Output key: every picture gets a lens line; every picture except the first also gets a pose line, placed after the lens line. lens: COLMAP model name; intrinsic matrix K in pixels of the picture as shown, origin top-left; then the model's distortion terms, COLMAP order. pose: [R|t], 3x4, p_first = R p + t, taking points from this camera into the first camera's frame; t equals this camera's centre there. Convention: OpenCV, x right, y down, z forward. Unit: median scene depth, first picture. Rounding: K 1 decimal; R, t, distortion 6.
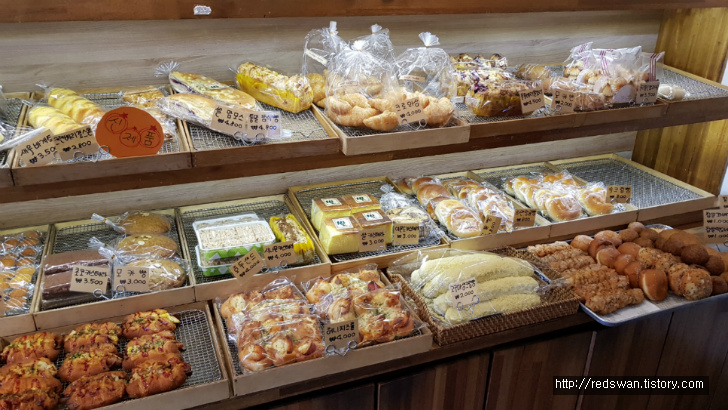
lens RADIAL K [[575.9, 0, 364.4], [0, 575.9, 204.6], [0, 0, 1]] dist [-0.005630, -0.006885]
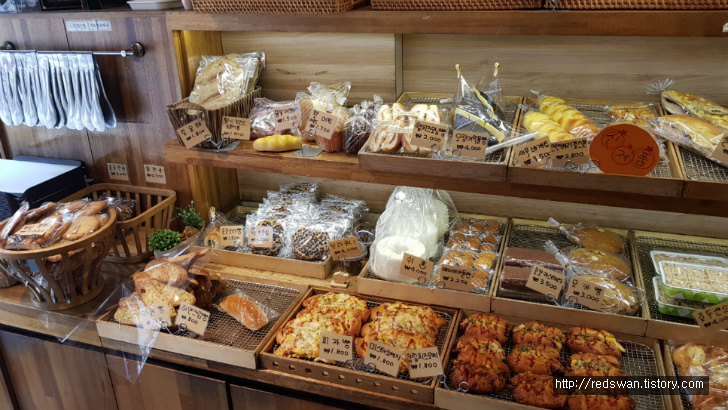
lens RADIAL K [[575.9, 0, 363.6], [0, 575.9, 204.4], [0, 0, 1]] dist [-0.005630, -0.006885]
pose [[0.760988, 0.208307, -0.614414, -0.113522], [-0.214592, 0.974564, 0.064624, -0.002572], [0.612248, 0.082670, 0.786332, -0.034917]]
